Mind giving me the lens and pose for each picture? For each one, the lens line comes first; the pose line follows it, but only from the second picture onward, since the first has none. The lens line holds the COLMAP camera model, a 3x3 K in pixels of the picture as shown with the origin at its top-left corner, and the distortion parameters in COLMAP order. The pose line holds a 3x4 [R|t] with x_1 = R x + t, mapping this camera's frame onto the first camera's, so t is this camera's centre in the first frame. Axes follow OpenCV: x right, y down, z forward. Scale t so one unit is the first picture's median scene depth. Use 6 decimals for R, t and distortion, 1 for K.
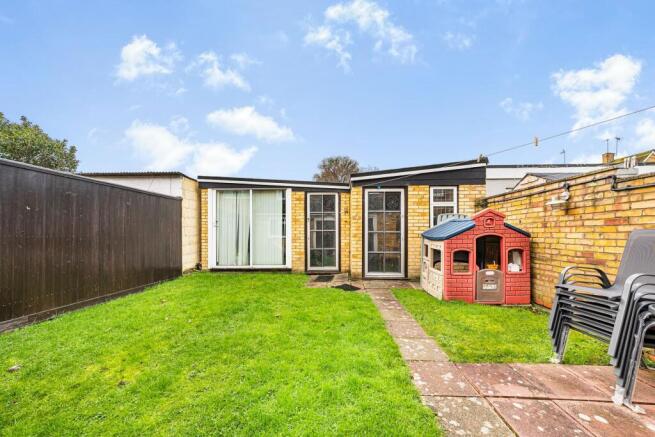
lens RADIAL K [[233.9, 0, 319.2], [0, 233.9, 233.4], [0, 0, 1]] dist [-0.013848, 0.000302]
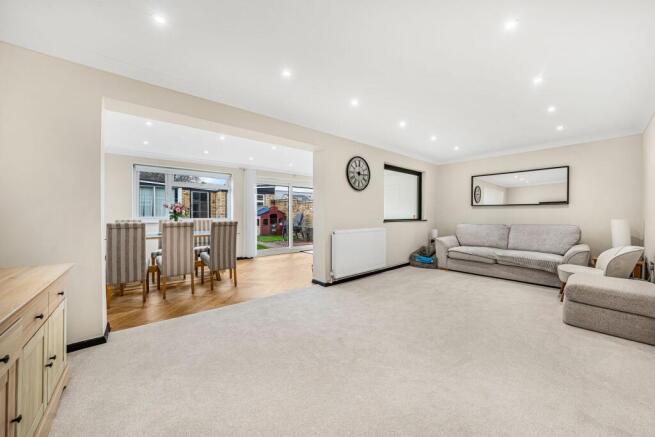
lens RADIAL K [[233.9, 0, 322.1], [0, 233.9, 215.4], [0, 0, 1]] dist [-0.013848, 0.000302]
pose [[0.717734, -0.001581, 0.696316, -0.603642], [-0.000358, 0.999996, 0.002639, 0.012015], [-0.696318, -0.002143, 0.717730, -1.043232]]
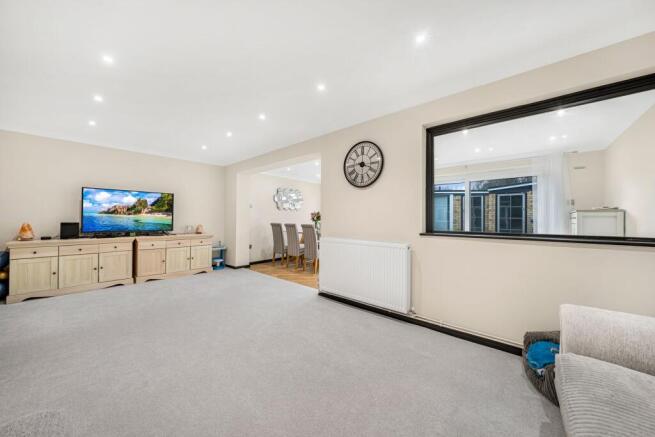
lens RADIAL K [[228.0, 0, 328.8], [0, 228.0, 218.6], [0, 0, 1]] dist [-0.012730, -0.000100]
pose [[0.804611, 0.003945, -0.593789, 0.163224], [-0.006444, 0.999977, -0.002089, 0.009651], [0.593767, 0.005507, 0.804618, -1.063346]]
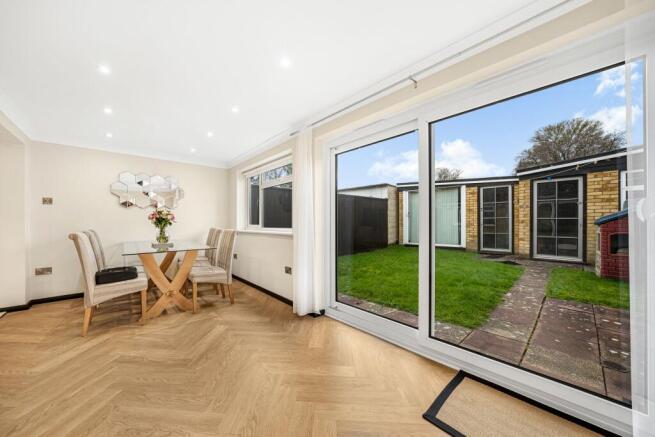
lens RADIAL K [[233.9, 0, 325.2], [0, 233.9, 221.6], [0, 0, 1]] dist [-0.013848, 0.000302]
pose [[0.724097, -0.002886, -0.689692, 0.208644], [0.001398, 0.999995, -0.002716, 0.009050], [0.689696, 0.001003, 0.724098, -0.461923]]
